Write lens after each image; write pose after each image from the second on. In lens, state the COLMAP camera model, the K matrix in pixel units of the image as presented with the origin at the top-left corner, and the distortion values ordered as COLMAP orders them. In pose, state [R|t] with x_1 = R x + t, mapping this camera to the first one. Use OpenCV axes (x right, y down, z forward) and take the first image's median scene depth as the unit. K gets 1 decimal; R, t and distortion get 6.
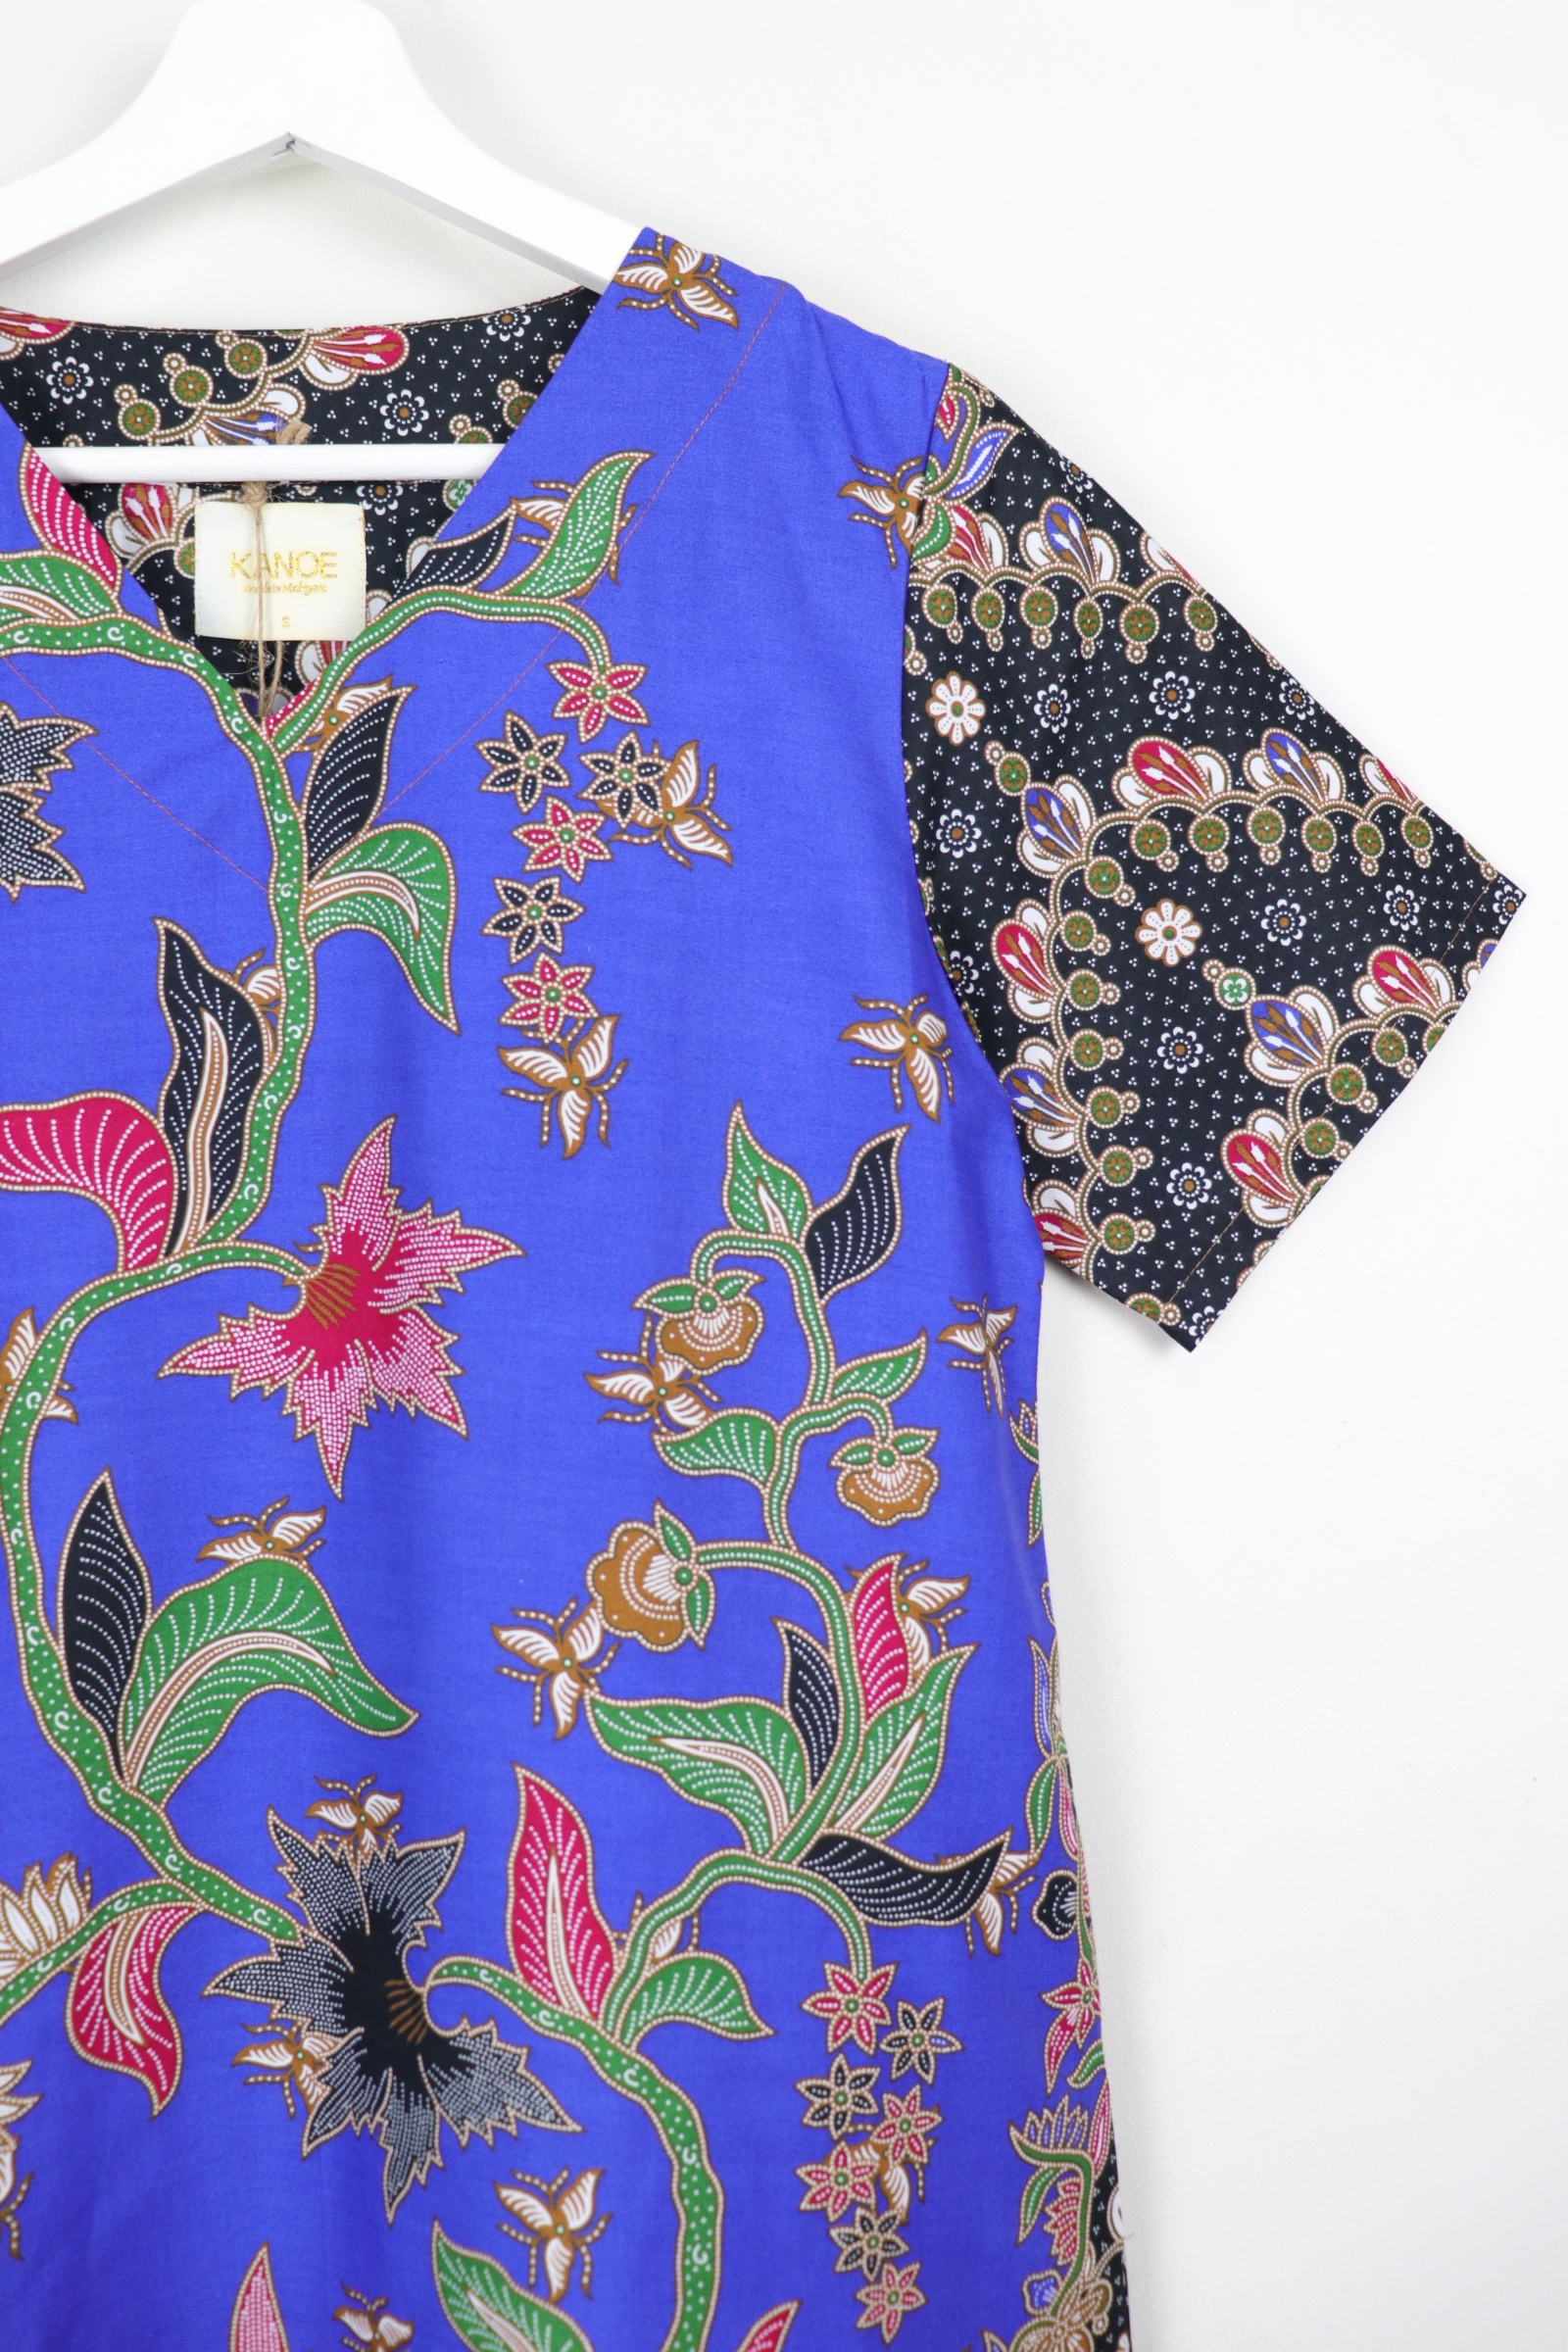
lens RADIAL K [[1987.4, 0, 775.5], [0, 1987.4, 1170.0], [0, 0, 1]] dist [-0.185403, 0.181513]
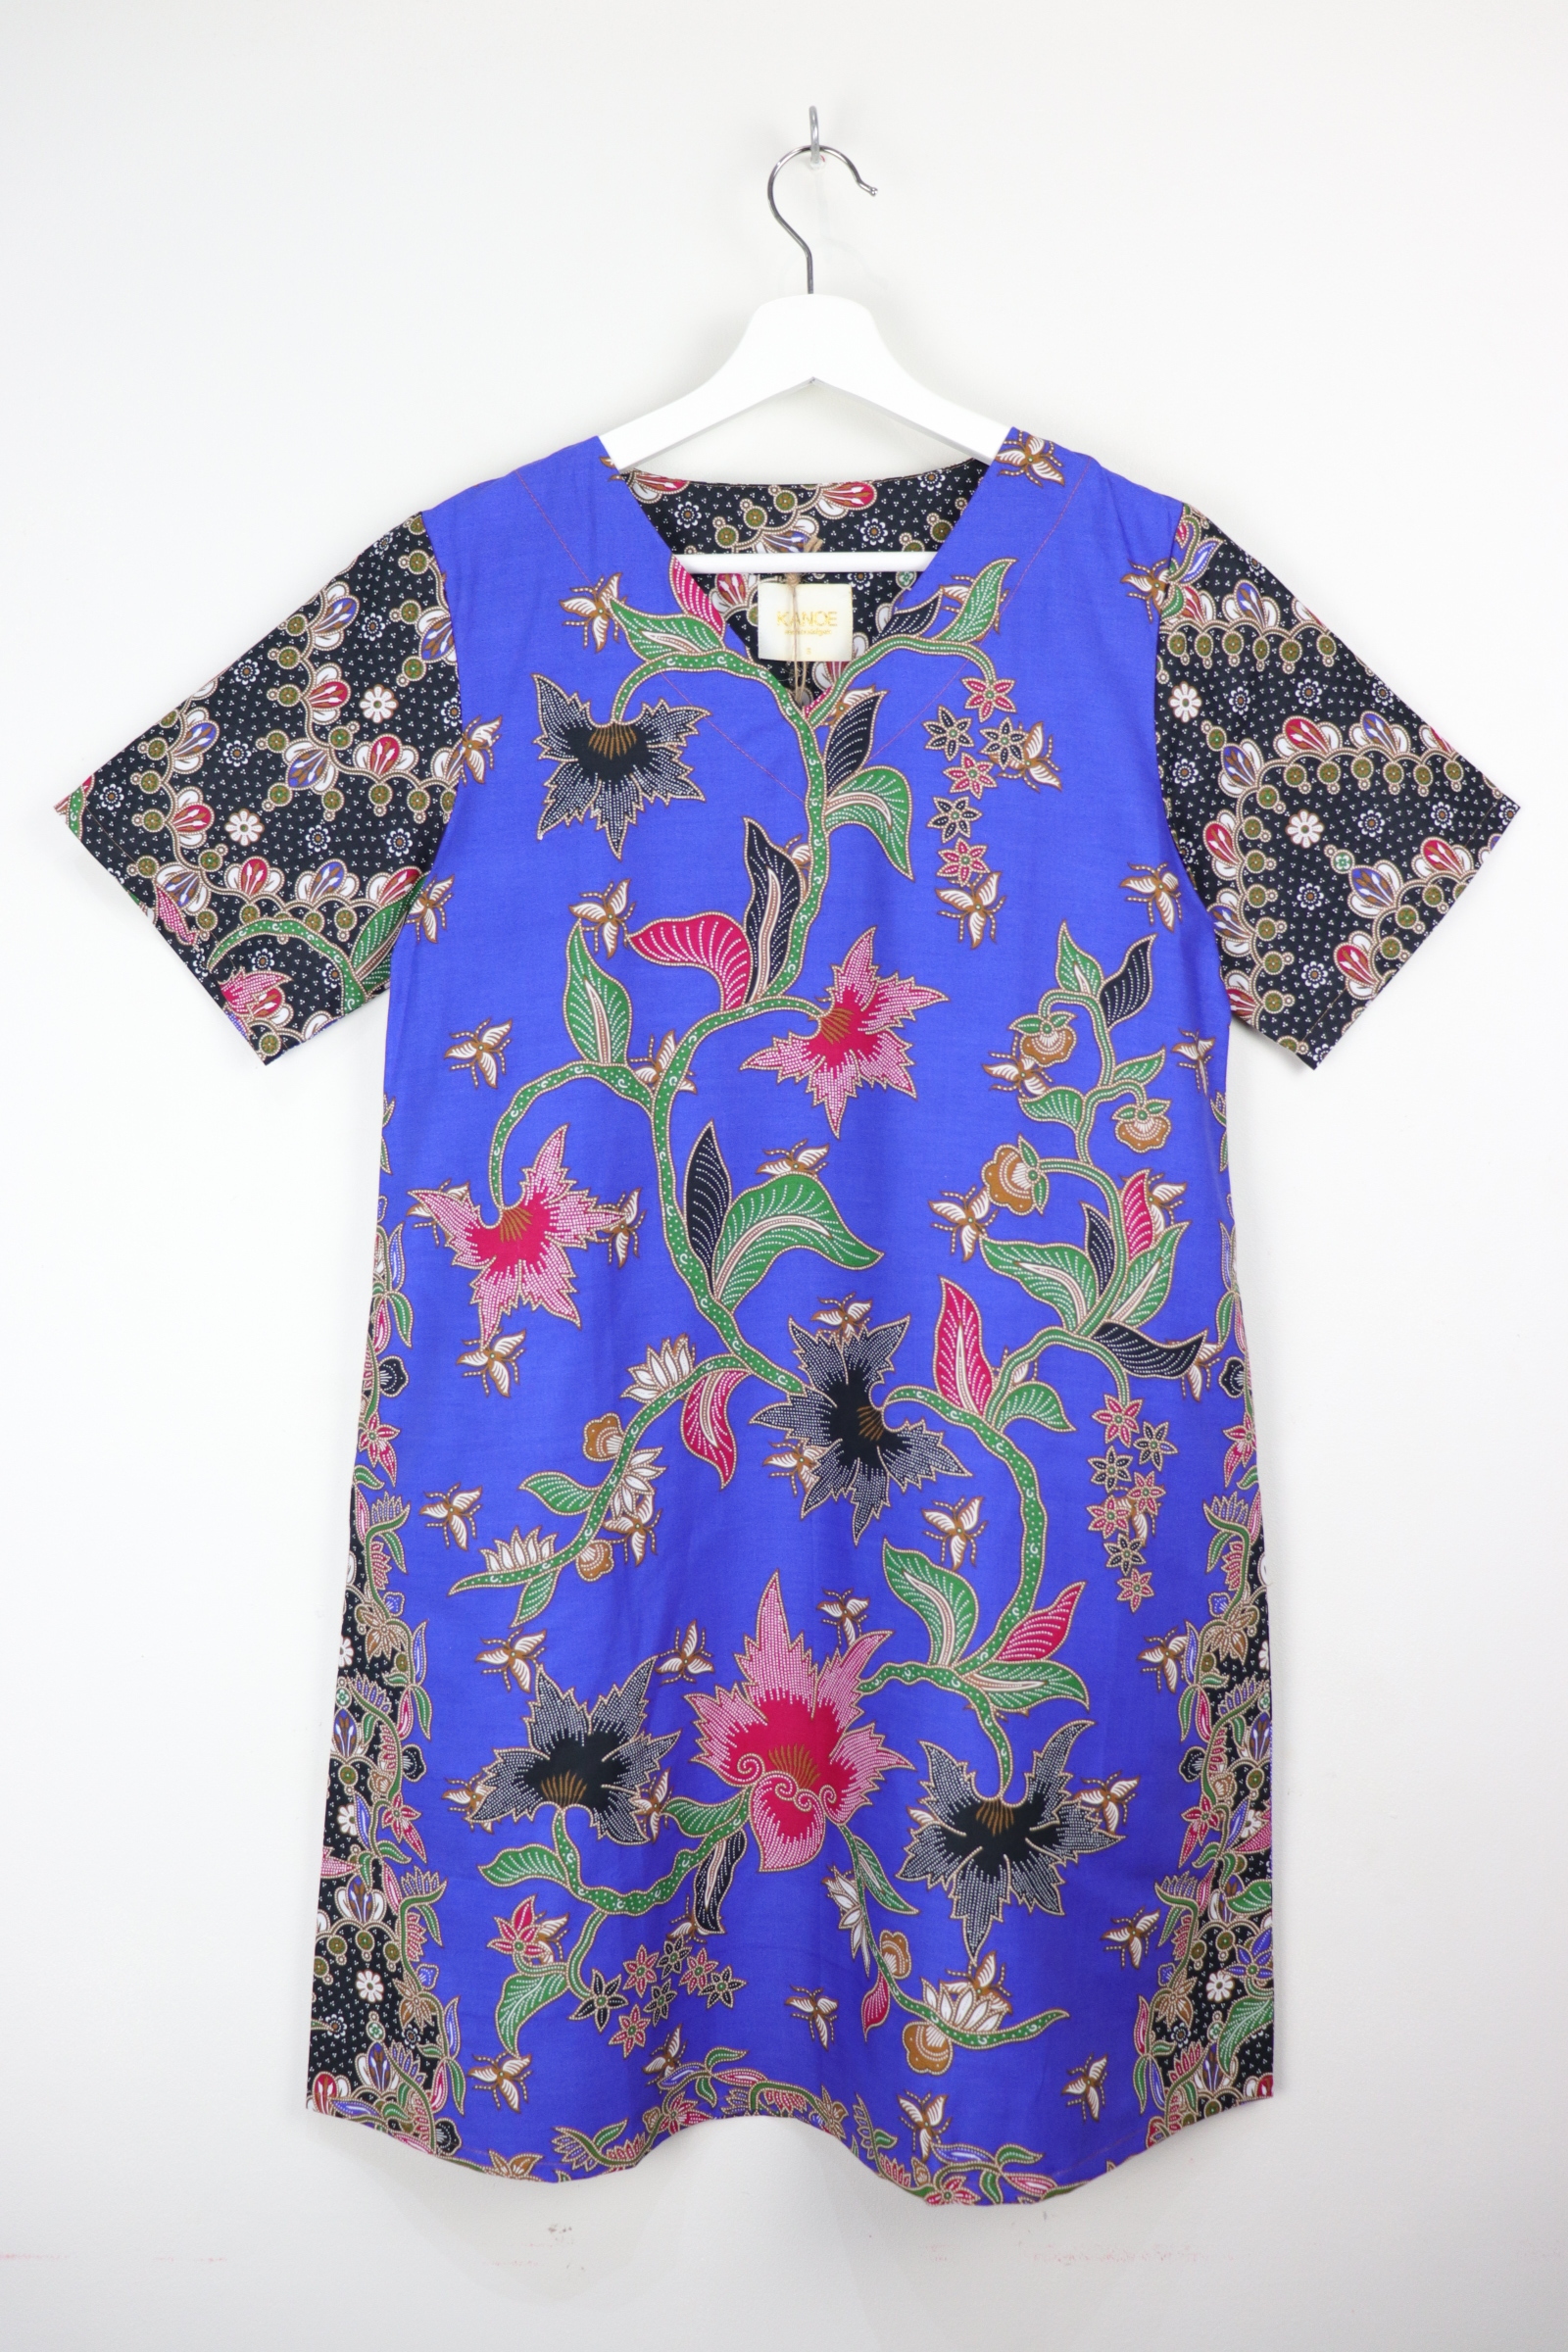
lens RADIAL K [[1987.4, 0, 775.5], [0, 1987.4, 1170.0], [0, 0, 1]] dist [-0.185403, 0.181513]
pose [[0.995849, 0.014162, -0.089916, -0.114861], [-0.009233, 0.998444, 0.054995, 0.096560], [0.090555, -0.053937, 0.994430, -0.833596]]
